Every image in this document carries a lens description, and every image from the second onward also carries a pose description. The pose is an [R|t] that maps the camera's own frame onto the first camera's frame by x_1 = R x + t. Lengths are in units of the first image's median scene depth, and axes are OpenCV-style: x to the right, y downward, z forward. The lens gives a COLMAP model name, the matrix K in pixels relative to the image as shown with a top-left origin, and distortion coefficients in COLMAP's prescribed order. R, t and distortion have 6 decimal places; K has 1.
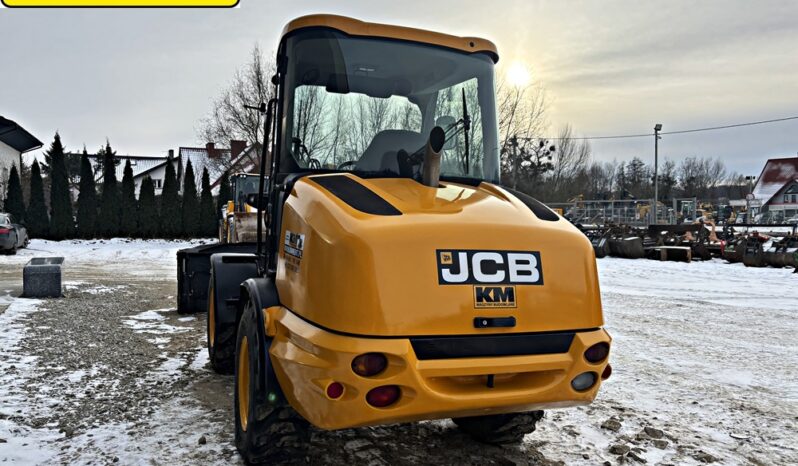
lens RADIAL K [[602.8, 0, 391.8], [0, 602.8, 242.0], [0, 0, 1]] dist [0.044845, -0.052681]
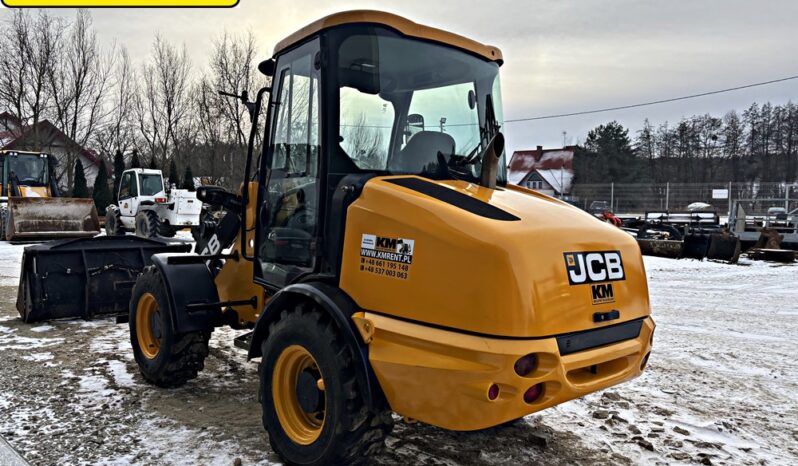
lens RADIAL K [[602.8, 0, 392.4], [0, 602.8, 241.3], [0, 0, 1]] dist [0.044845, -0.052681]
pose [[0.932982, -0.024033, 0.359119, -0.418007], [0.014238, 0.999452, 0.029895, -0.031296], [-0.359640, -0.022778, 0.932813, 0.067694]]
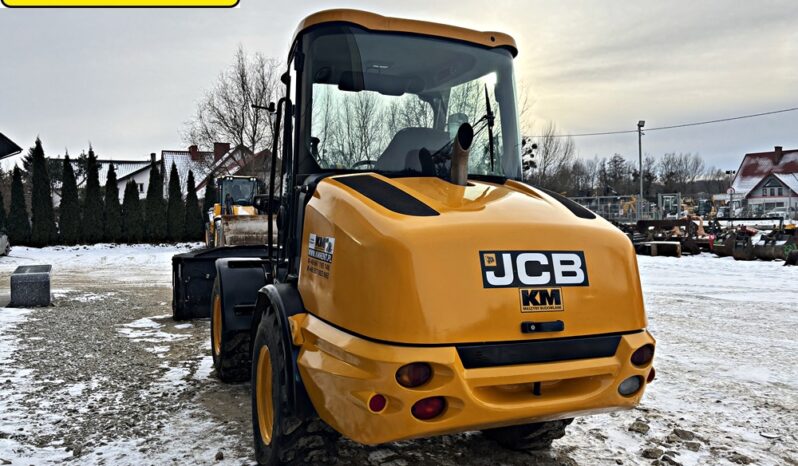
lens RADIAL K [[602.8, 0, 391.5], [0, 602.8, 233.8], [0, 0, 1]] dist [0.044845, -0.052681]
pose [[0.999481, -0.018495, 0.026367, -0.061937], [0.018852, 0.999733, -0.013343, -0.003404], [-0.026114, 0.013833, 0.999563, 0.037384]]
